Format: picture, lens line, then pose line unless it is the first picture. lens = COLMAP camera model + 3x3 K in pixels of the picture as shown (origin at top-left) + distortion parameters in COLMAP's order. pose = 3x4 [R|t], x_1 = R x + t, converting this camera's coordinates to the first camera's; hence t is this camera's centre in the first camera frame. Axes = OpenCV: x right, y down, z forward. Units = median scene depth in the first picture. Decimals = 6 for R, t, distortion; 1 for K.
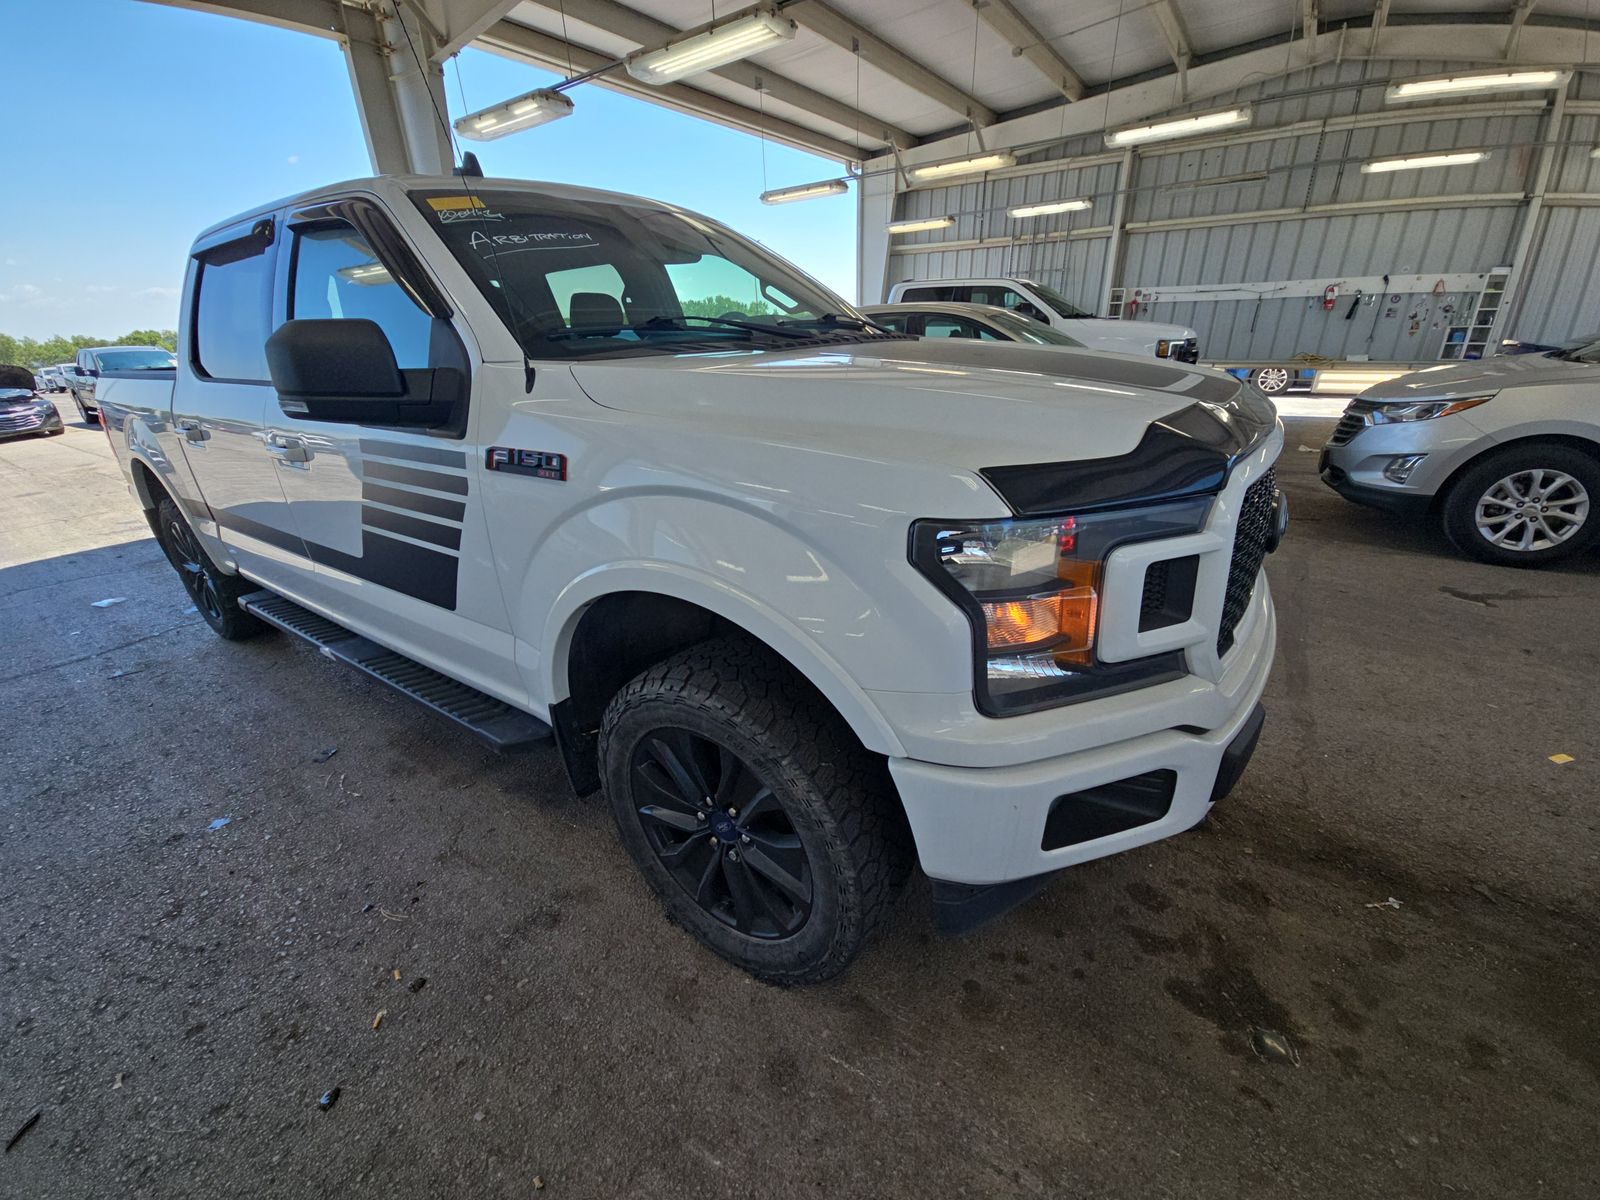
lens RADIAL K [[632.9, 0, 807.9], [0, 632.9, 611.7], [0, 0, 1]] dist [0.001851, -0.009278]
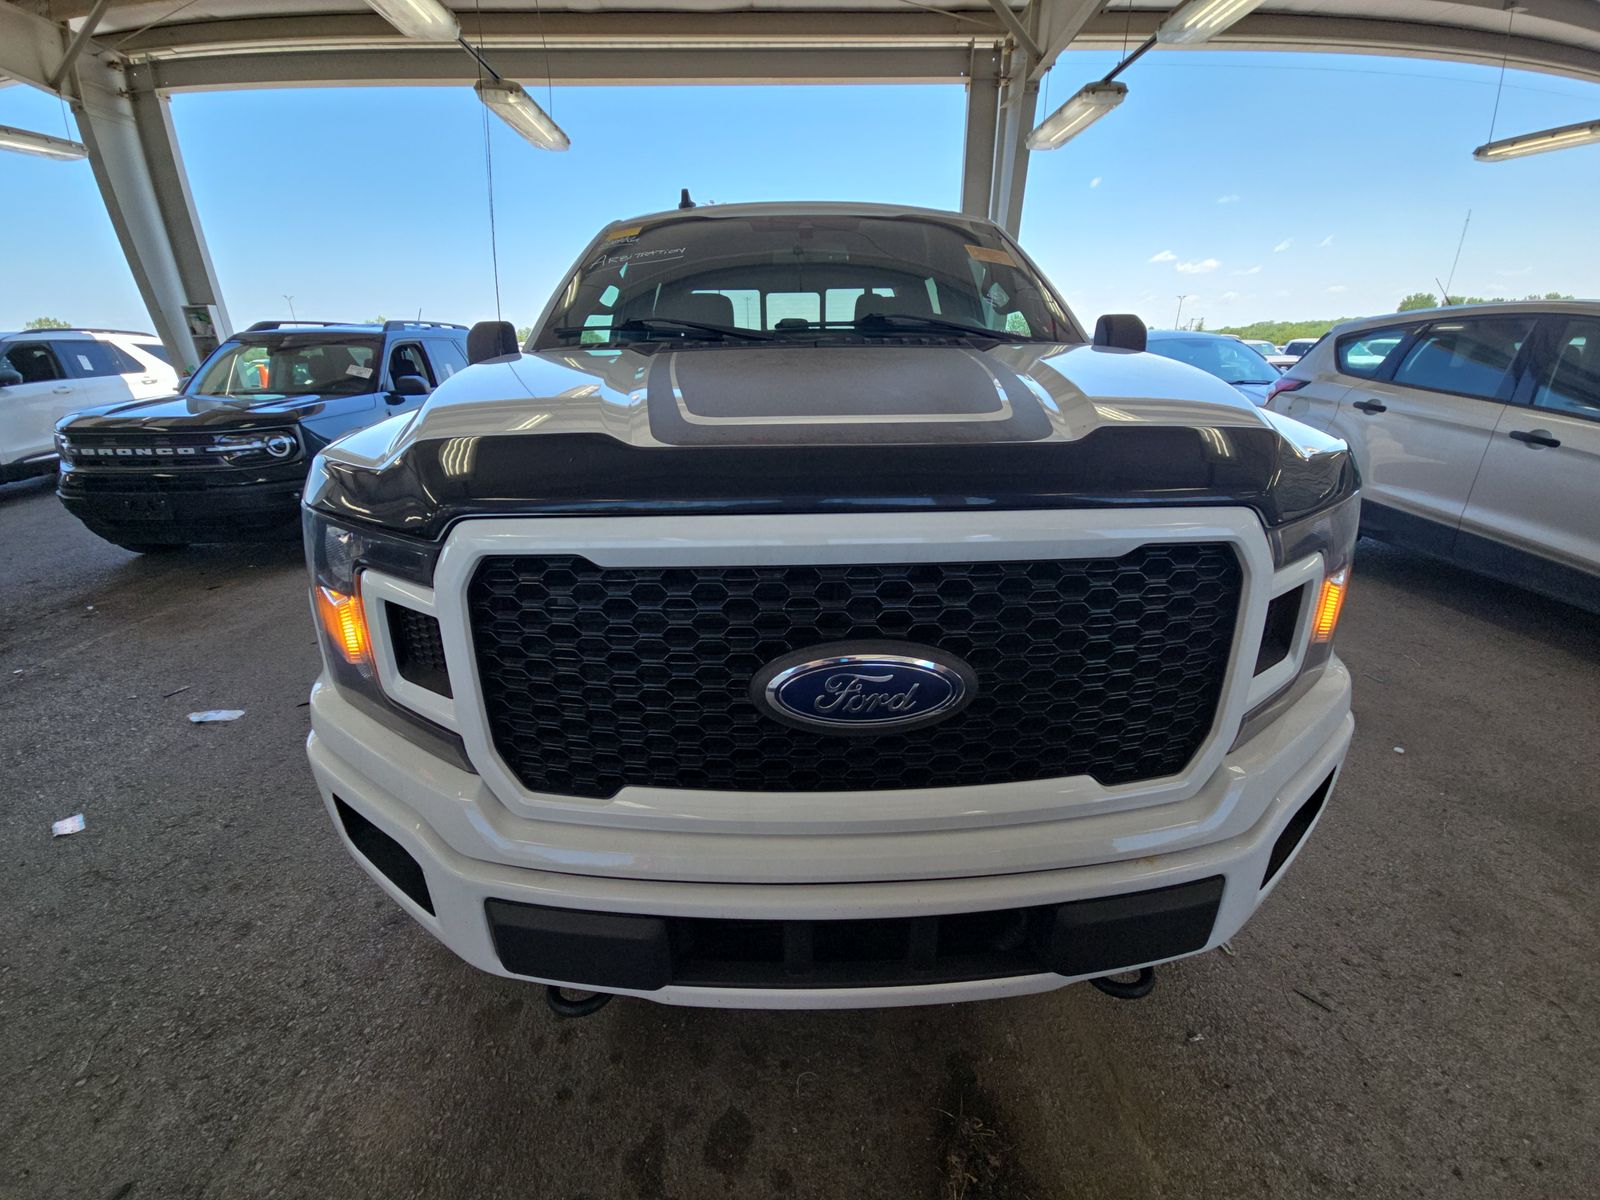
lens RADIAL K [[628.1, 0, 800.0], [0, 628.1, 600.0], [0, 0, 1]] dist [0.000877, -0.012721]
pose [[0.608655, 0.310097, -0.730328, 0.243219], [-0.319053, 0.938421, 0.132554, -0.058063], [0.726460, 0.152334, 0.670112, 0.138757]]
